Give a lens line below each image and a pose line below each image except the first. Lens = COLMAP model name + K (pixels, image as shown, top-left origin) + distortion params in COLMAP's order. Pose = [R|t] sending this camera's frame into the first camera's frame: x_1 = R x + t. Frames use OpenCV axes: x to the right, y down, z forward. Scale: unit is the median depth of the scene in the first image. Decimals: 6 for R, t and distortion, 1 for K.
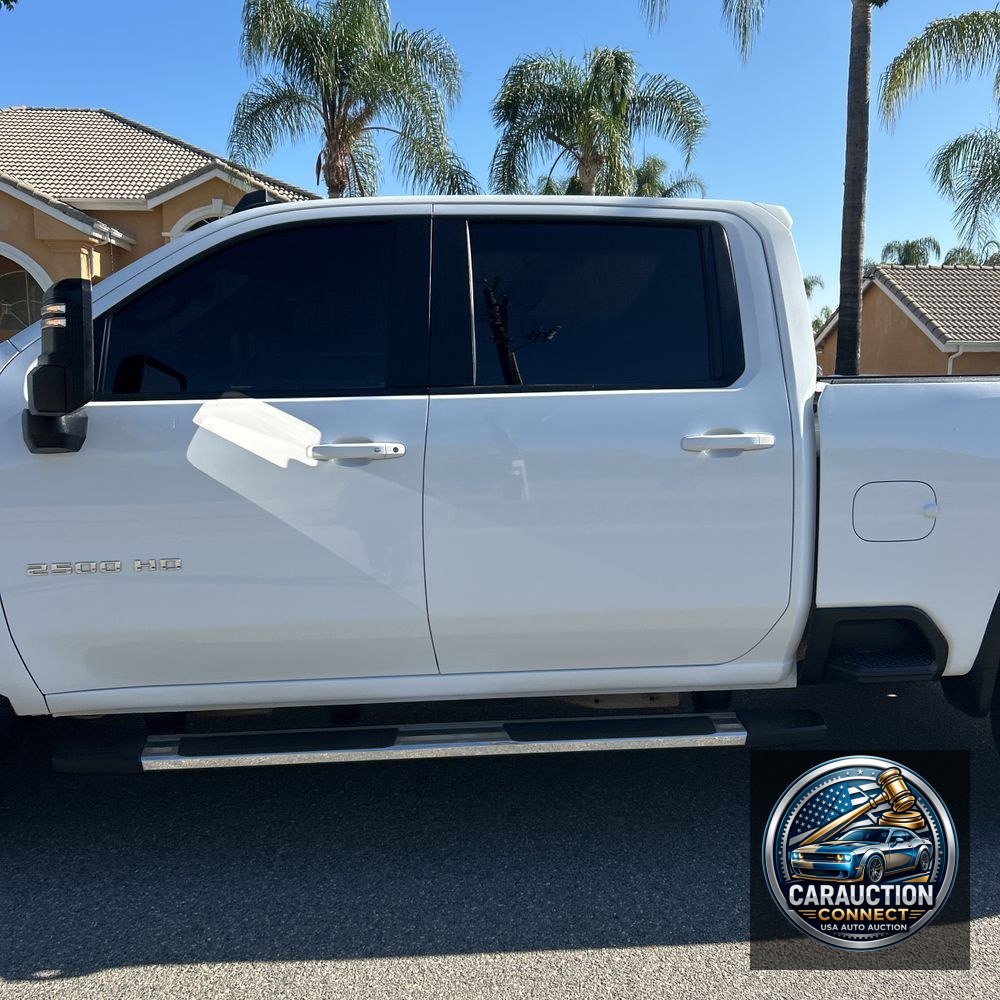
lens RADIAL K [[1014.6, 0, 494.7], [0, 1014.6, 507.7], [0, 0, 1]] dist [0.019774, 0.000000]
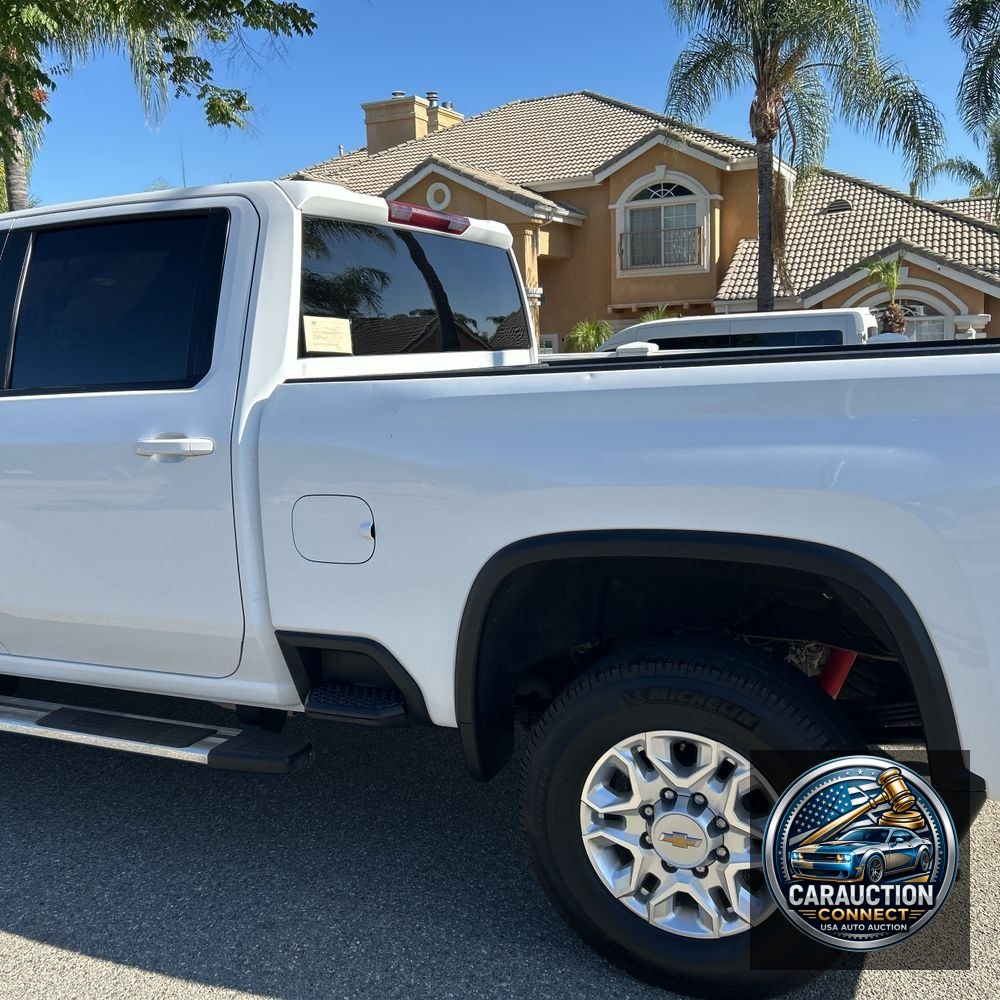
lens RADIAL K [[1014.6, 0, 492.9], [0, 1014.6, 524.9], [0, 0, 1]] dist [0.019774, 0.000000]
pose [[0.864403, 0.049064, -0.500399, 0.118965], [-0.021716, 0.997942, 0.060335, -0.006886], [0.502330, -0.041287, 0.863690, 0.040111]]
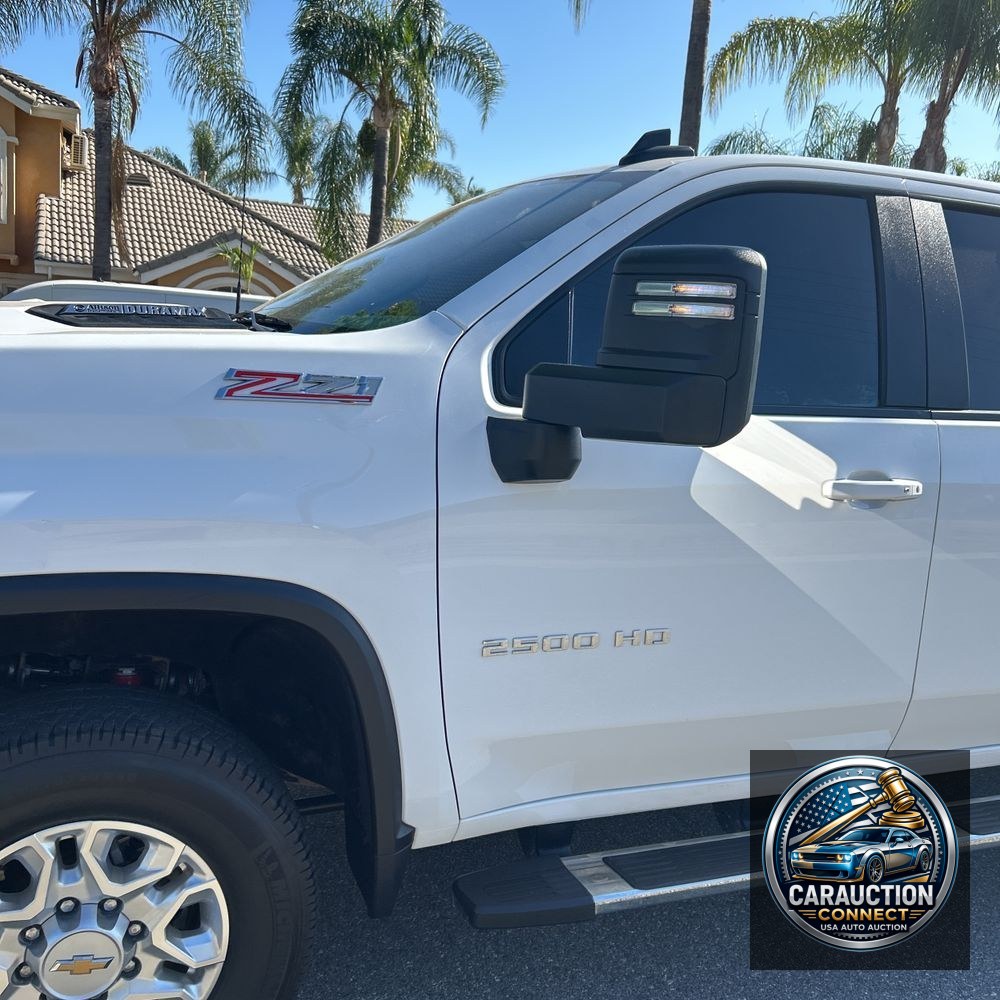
lens RADIAL K [[1014.6, 0, 503.4], [0, 1014.6, 498.4], [0, 0, 1]] dist [0.019774, 0.000000]
pose [[0.955336, 0.028225, 0.294172, -0.076200], [-0.039655, 0.998670, 0.032962, -0.007563], [-0.292850, -0.043156, 0.955184, 0.039637]]
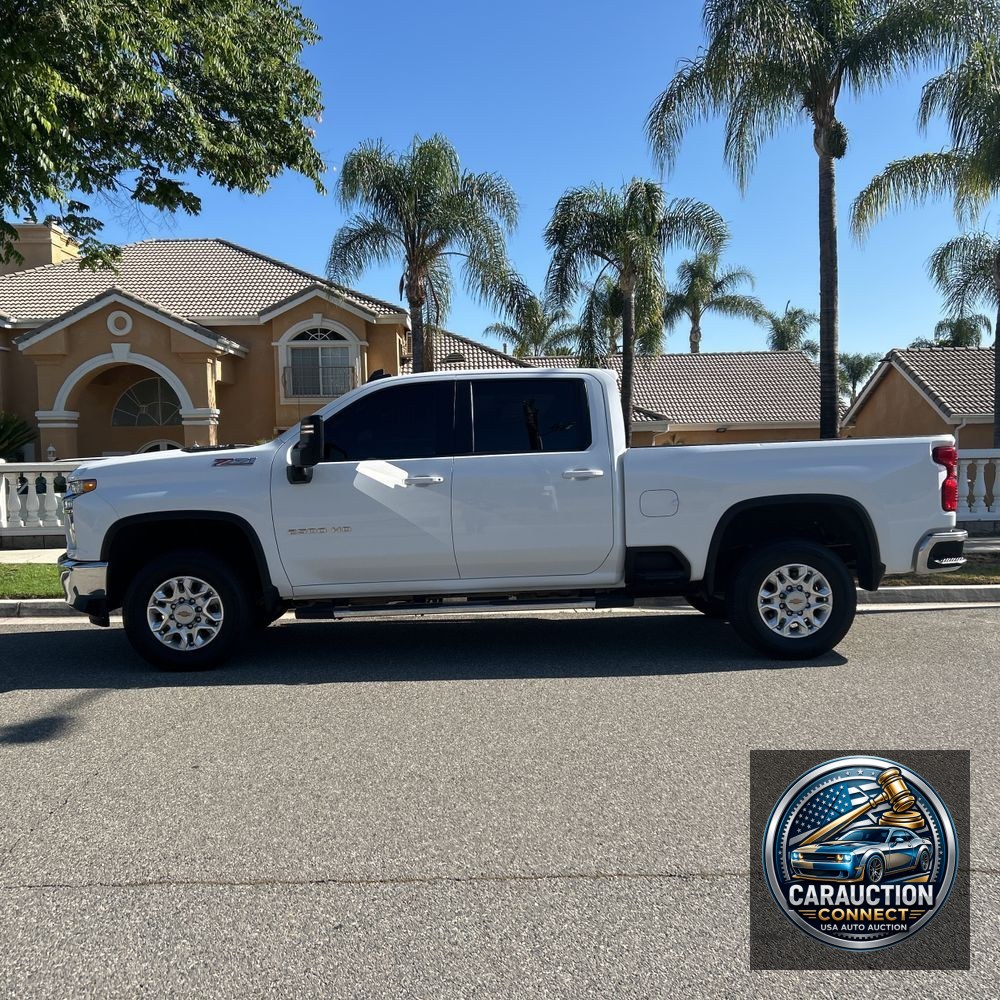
lens RADIAL K [[1007.3, 0, 507.4], [0, 1007.3, 501.0], [0, 0, 1]] dist [0.049725, 0.000000]
pose [[0.997551, -0.021642, -0.066512, 0.025879], [0.015820, 0.996096, -0.086845, 0.023819], [0.068132, 0.085580, 0.993999, -0.158601]]
